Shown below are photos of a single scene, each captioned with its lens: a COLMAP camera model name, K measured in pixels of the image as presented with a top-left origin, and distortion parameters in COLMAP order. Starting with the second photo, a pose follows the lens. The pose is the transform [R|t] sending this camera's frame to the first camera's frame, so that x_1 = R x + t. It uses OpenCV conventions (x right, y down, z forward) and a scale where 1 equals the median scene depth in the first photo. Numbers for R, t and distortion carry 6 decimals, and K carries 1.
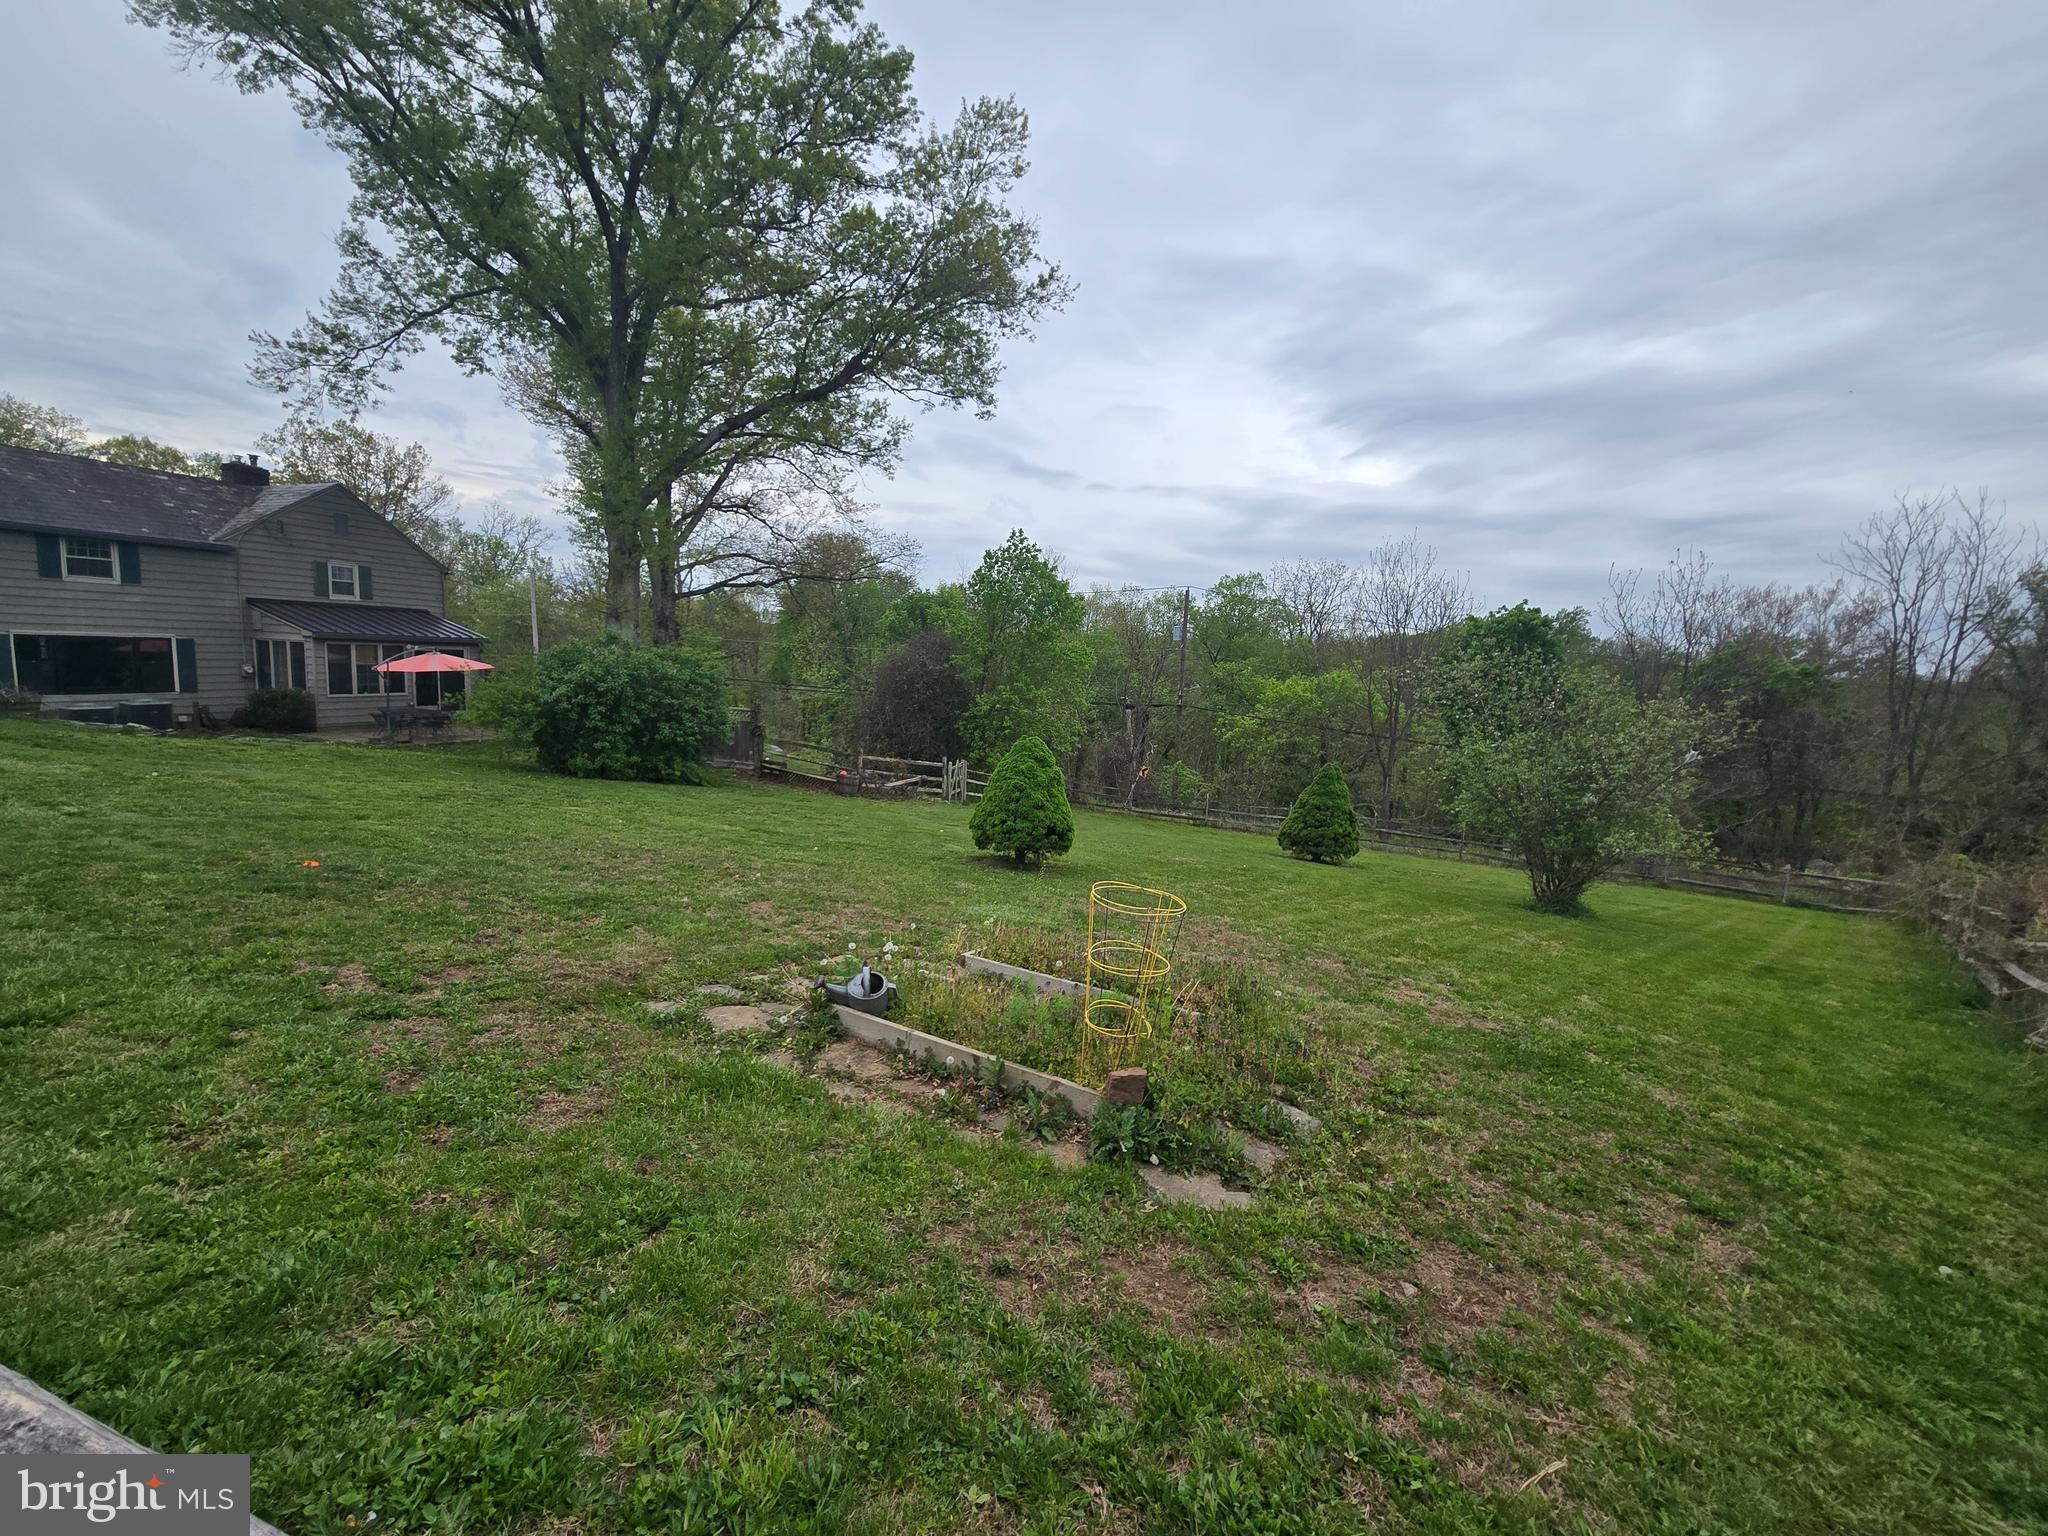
lens RADIAL K [[823.9, 0, 1030.4], [0, 823.9, 758.4], [0, 0, 1]] dist [0.003080, 0.000494]
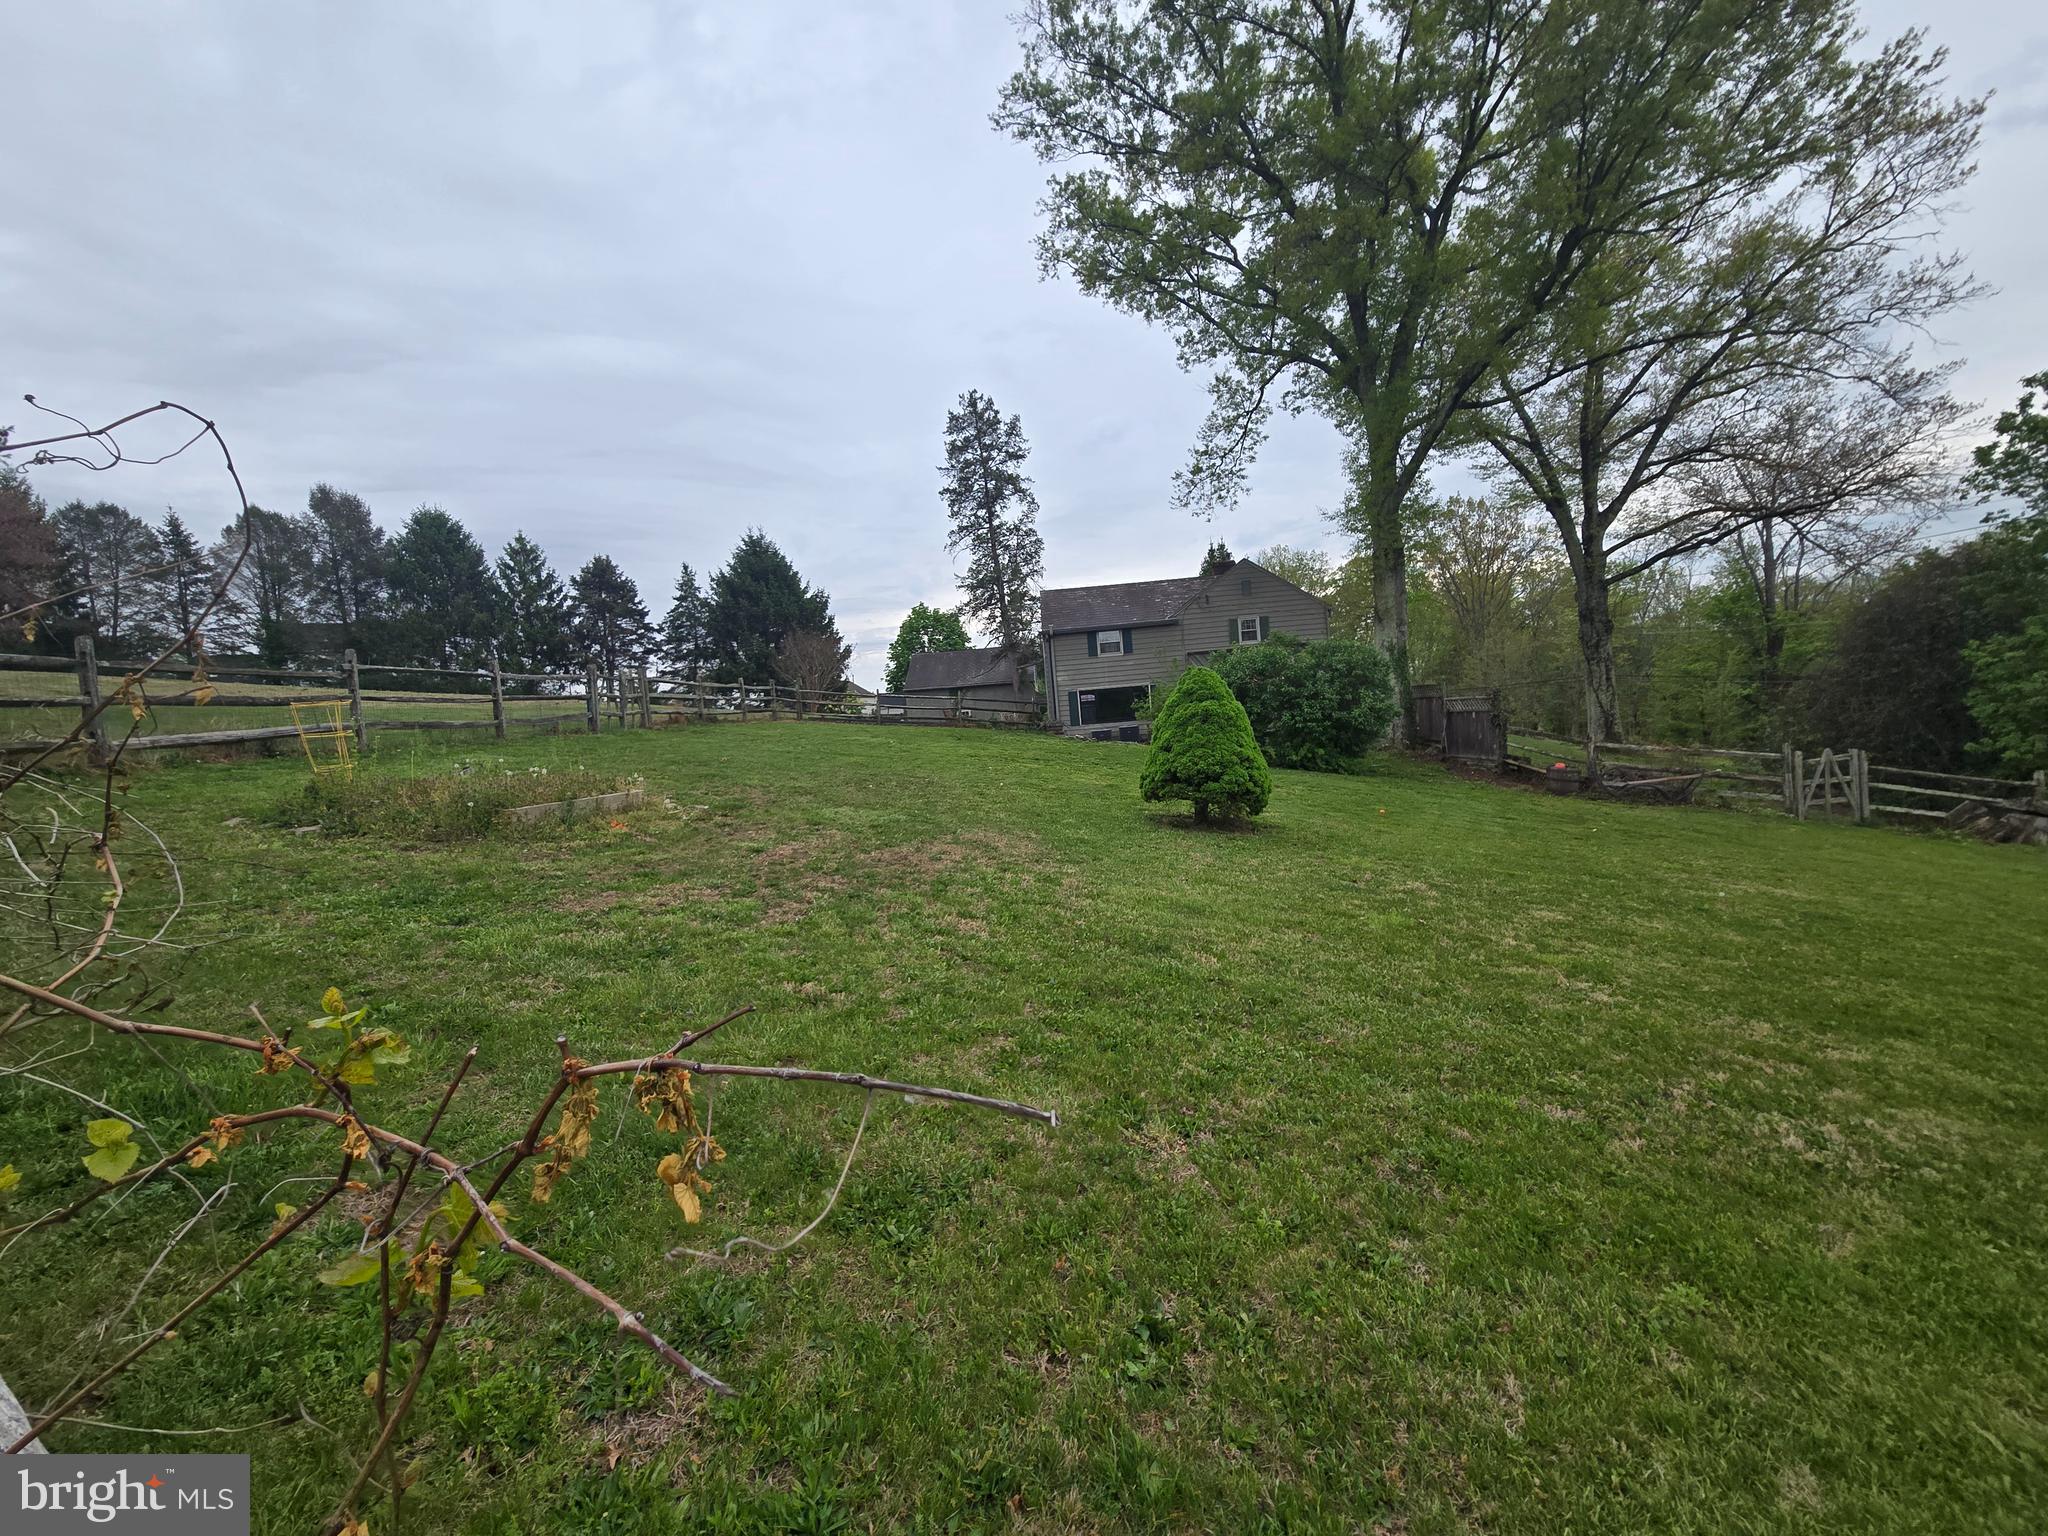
lens RADIAL K [[823.9, 0, 1030.4], [0, 823.9, 758.4], [0, 0, 1]] dist [0.003080, 0.000494]
pose [[0.315501, -0.022900, -0.948649, 0.356838], [-0.017664, 0.999394, -0.030000, 0.043361], [0.948761, 0.026222, 0.314905, 0.289698]]
